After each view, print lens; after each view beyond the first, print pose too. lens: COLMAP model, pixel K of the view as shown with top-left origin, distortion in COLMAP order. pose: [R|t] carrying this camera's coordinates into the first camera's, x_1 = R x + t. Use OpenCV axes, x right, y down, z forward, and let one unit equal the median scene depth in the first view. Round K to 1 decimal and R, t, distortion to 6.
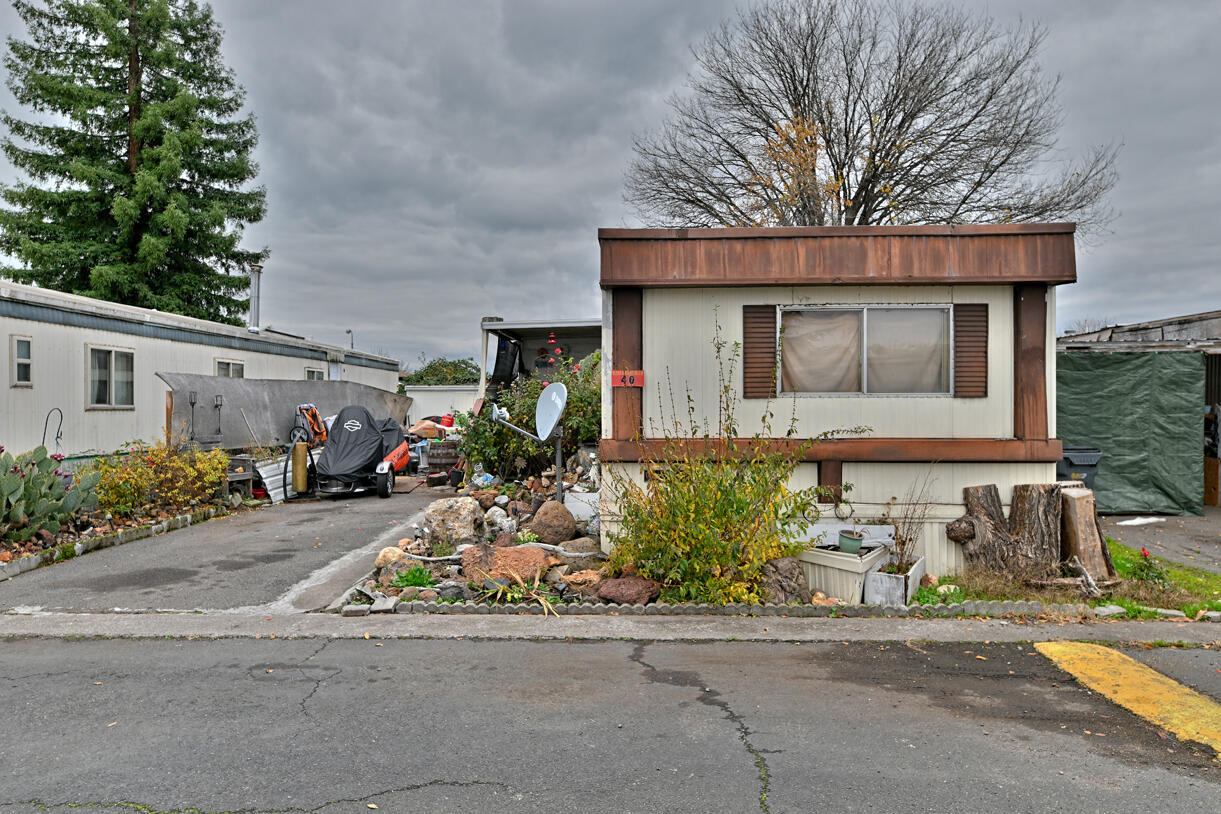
lens RADIAL K [[807.1, 0, 609.9], [0, 807.1, 402.5], [0, 0, 1]] dist [0.002707, 0.000546]
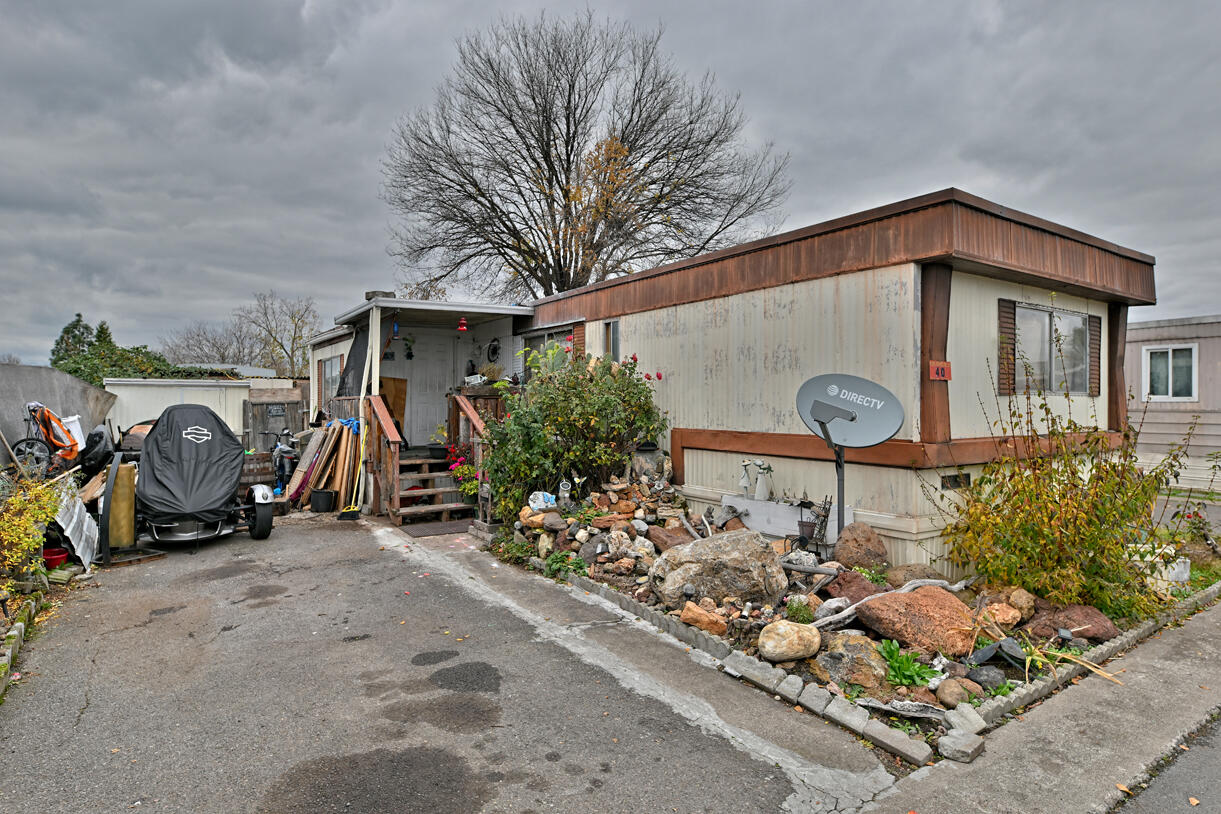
lens RADIAL K [[677.9, 0, 612.9], [0, 677.9, 408.0], [0, 0, 1]] dist [0.003044, 0.001616]
pose [[0.794156, 0.000112, 0.607714, -0.688310], [-0.002397, 0.999993, 0.002948, 0.008444], [-0.607709, -0.003798, 0.794150, 0.640554]]
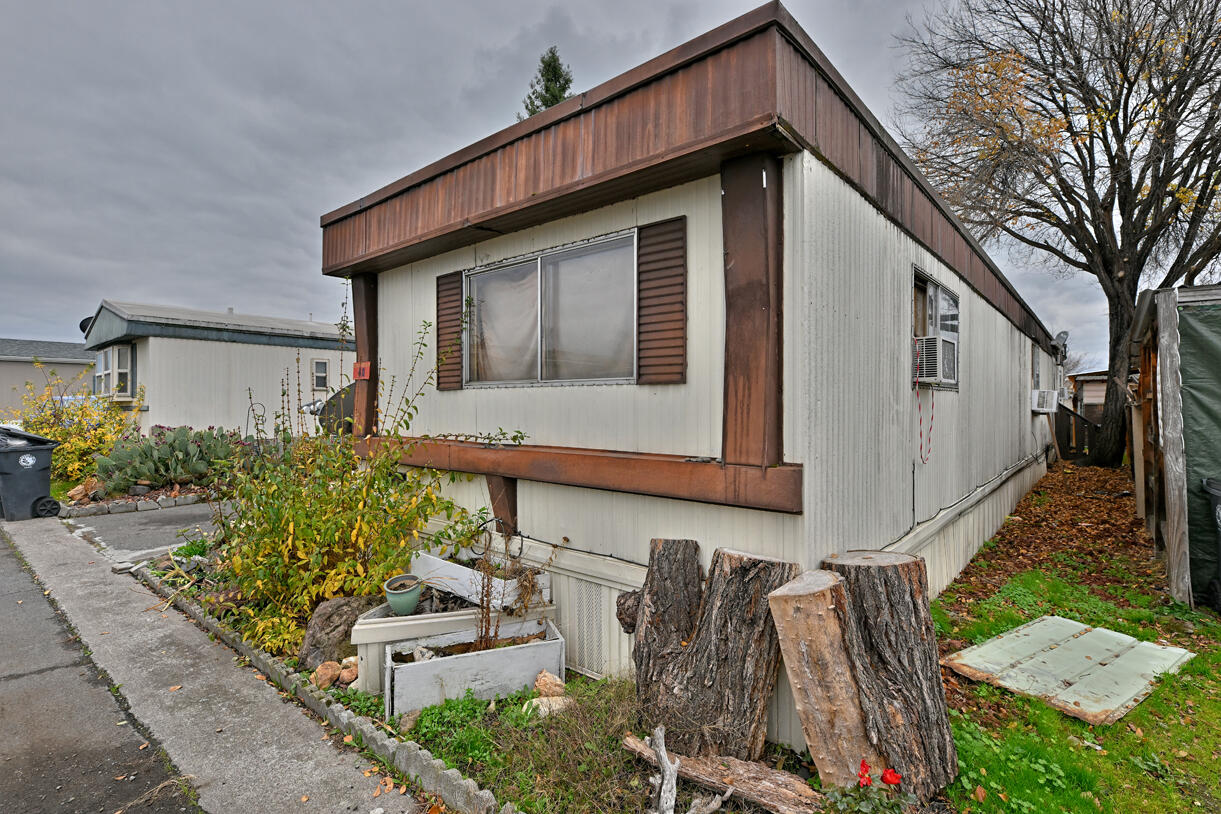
lens RADIAL K [[586.0, 0, 607.2], [0, 586.0, 407.1], [0, 0, 1]] dist [-0.005440, -0.000783]
pose [[0.784810, 0.006141, -0.619705, 0.670918], [-0.003648, 0.999979, 0.005290, 0.007935], [0.619725, -0.001891, 0.784817, 0.642854]]
